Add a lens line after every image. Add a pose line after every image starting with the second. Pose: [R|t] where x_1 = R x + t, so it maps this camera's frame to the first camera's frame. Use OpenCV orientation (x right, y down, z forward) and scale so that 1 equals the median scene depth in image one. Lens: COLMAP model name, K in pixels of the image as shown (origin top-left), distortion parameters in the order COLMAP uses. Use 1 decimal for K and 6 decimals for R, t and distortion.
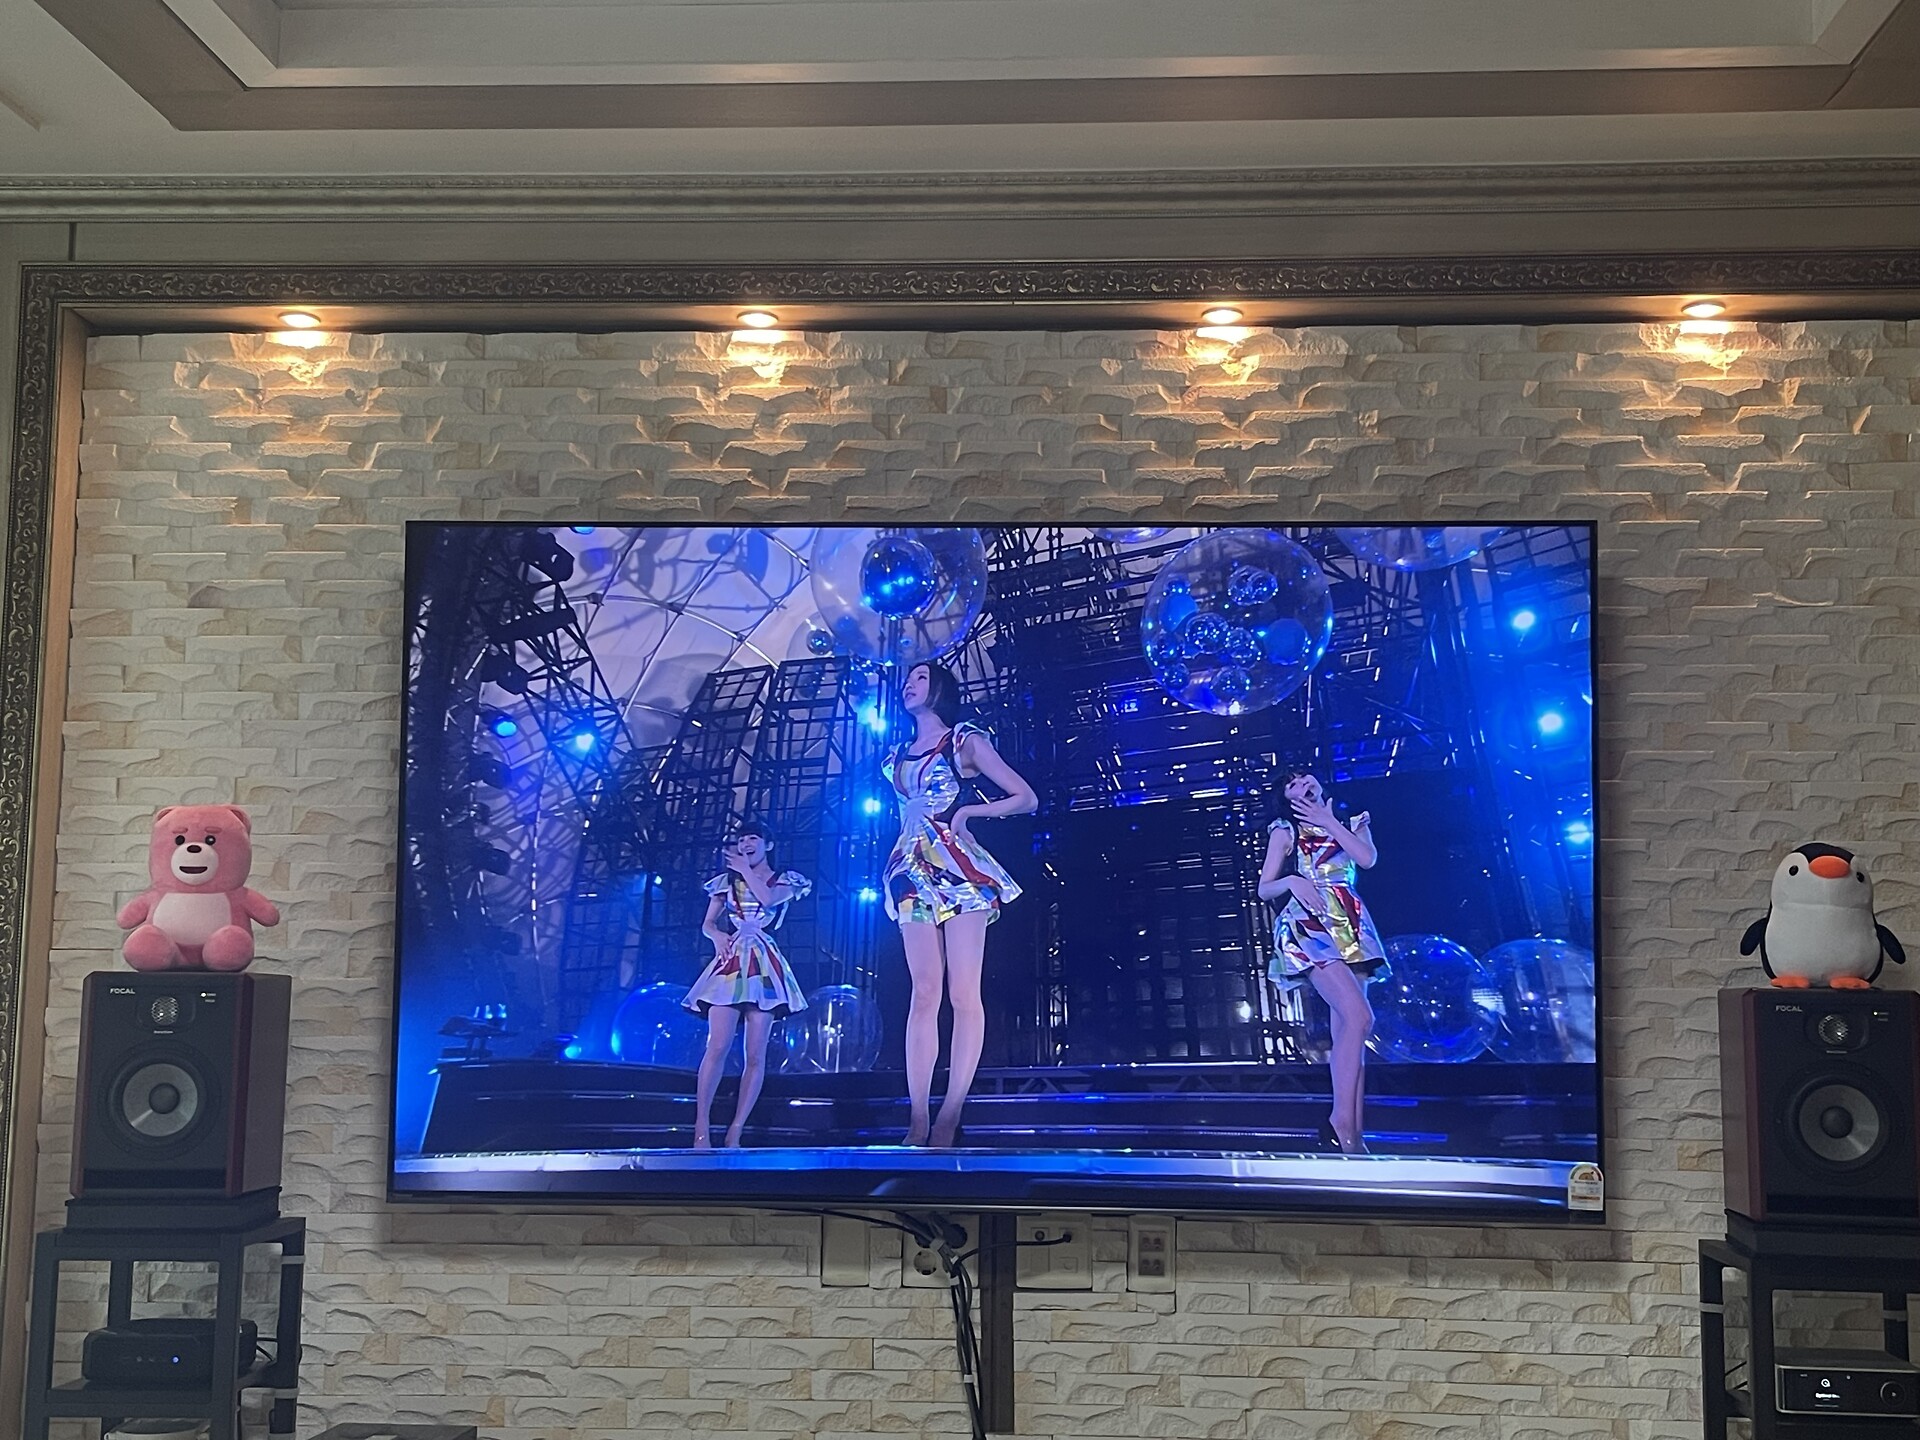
lens RADIAL K [[2356.7, 0, 1005.3], [0, 2356.7, 683.2], [0, 0, 1]] dist [0.019160, 0.000000]
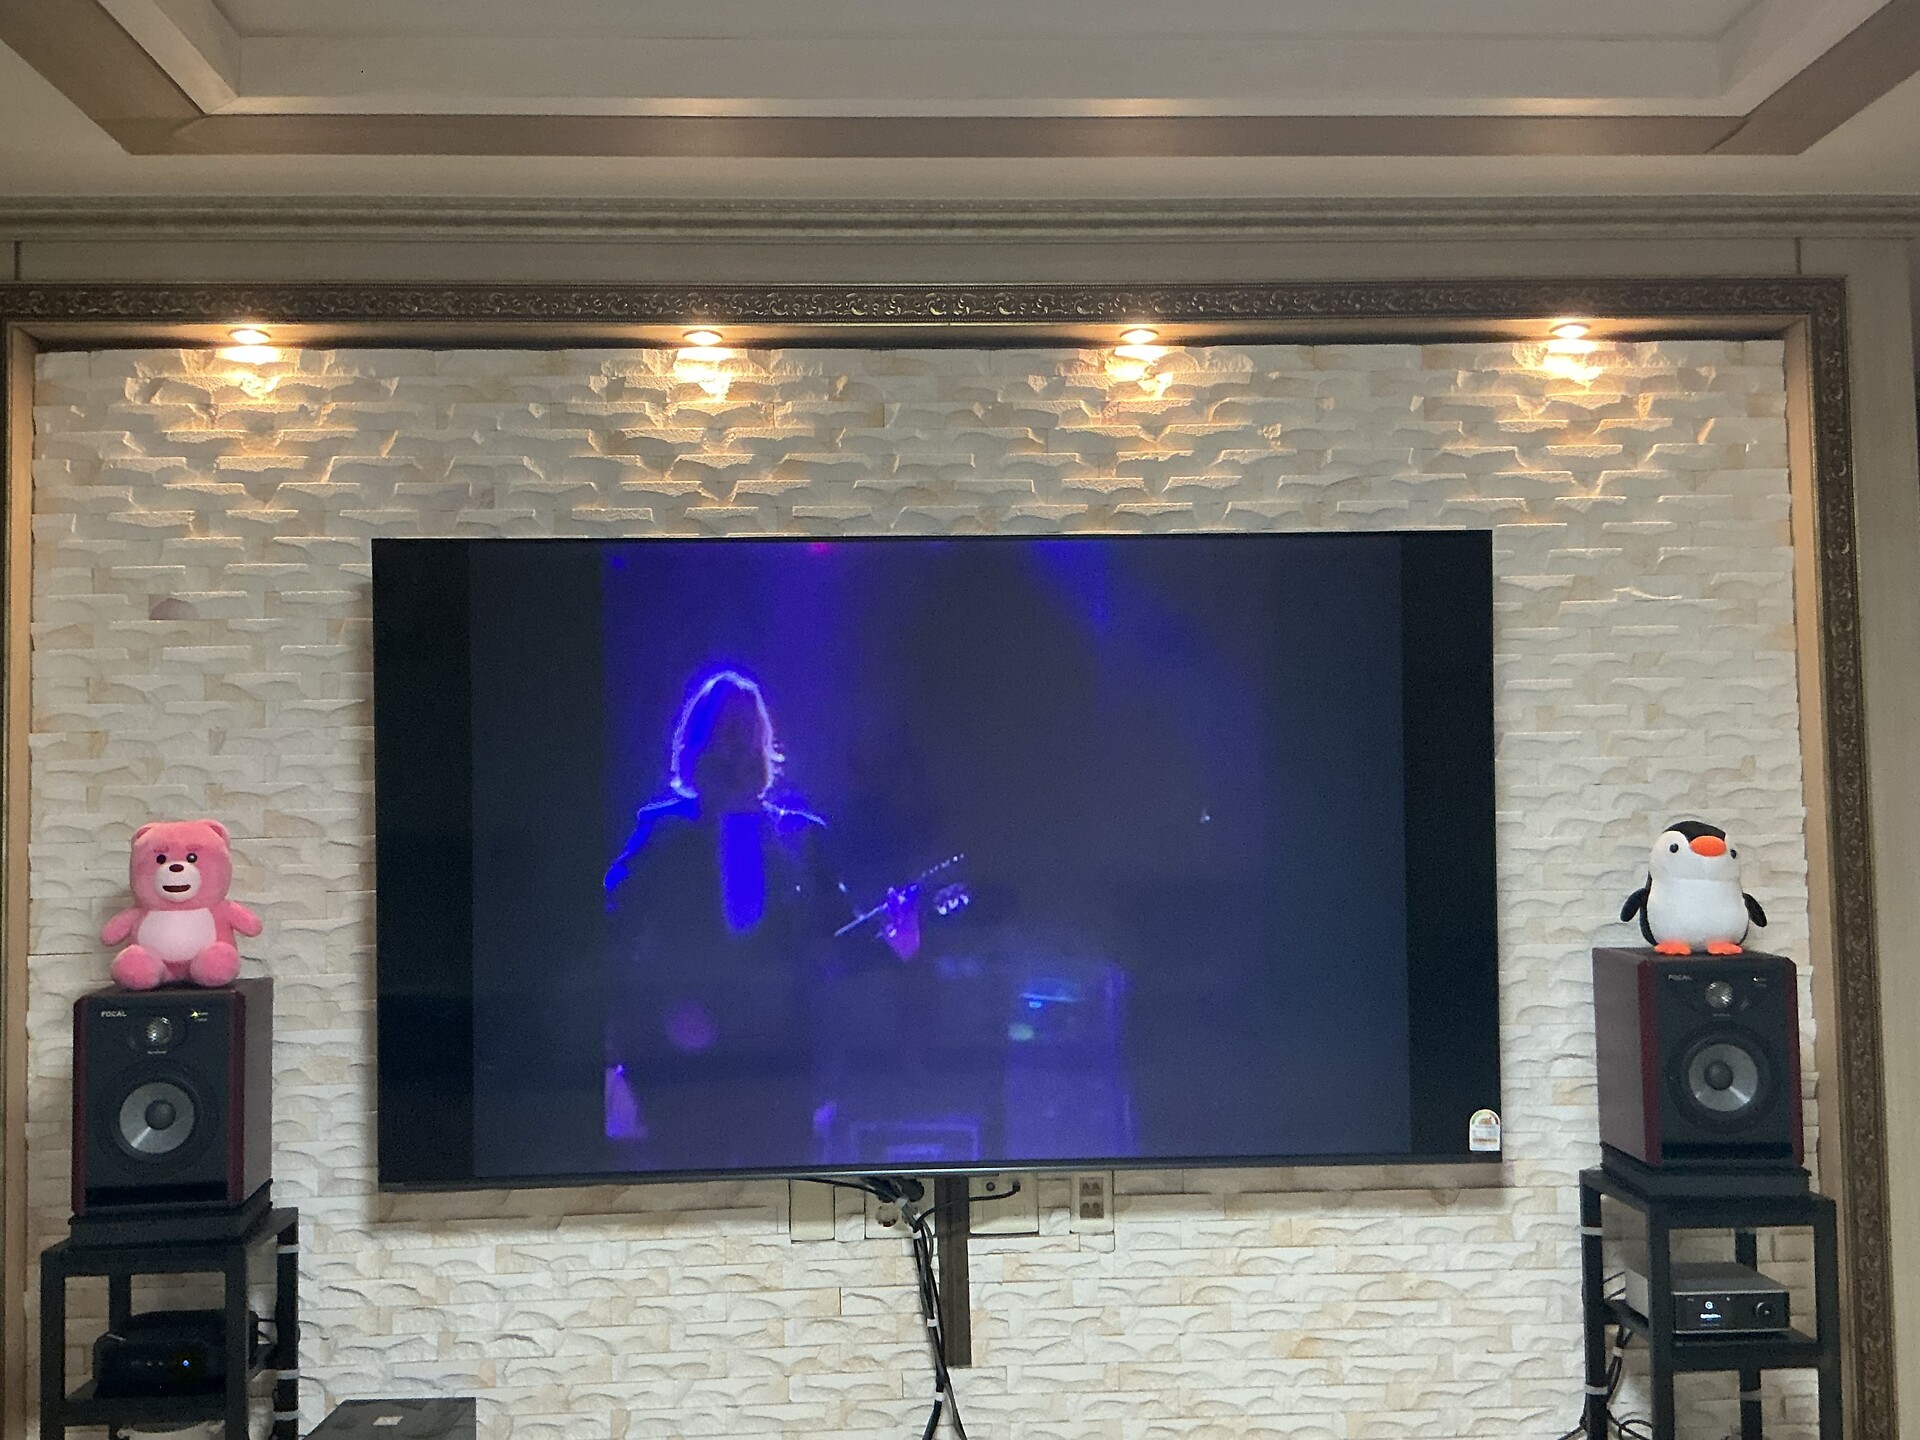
lens RADIAL K [[1912.3, 0, 985.7], [0, 1912.3, 701.4], [0, 0, 1]] dist [0.022931, 0.000000]
pose [[0.993559, -0.019872, 0.111560, -0.080006], [0.012037, 0.997442, 0.070464, -0.052109], [-0.112674, -0.068667, 0.991256, 0.129840]]
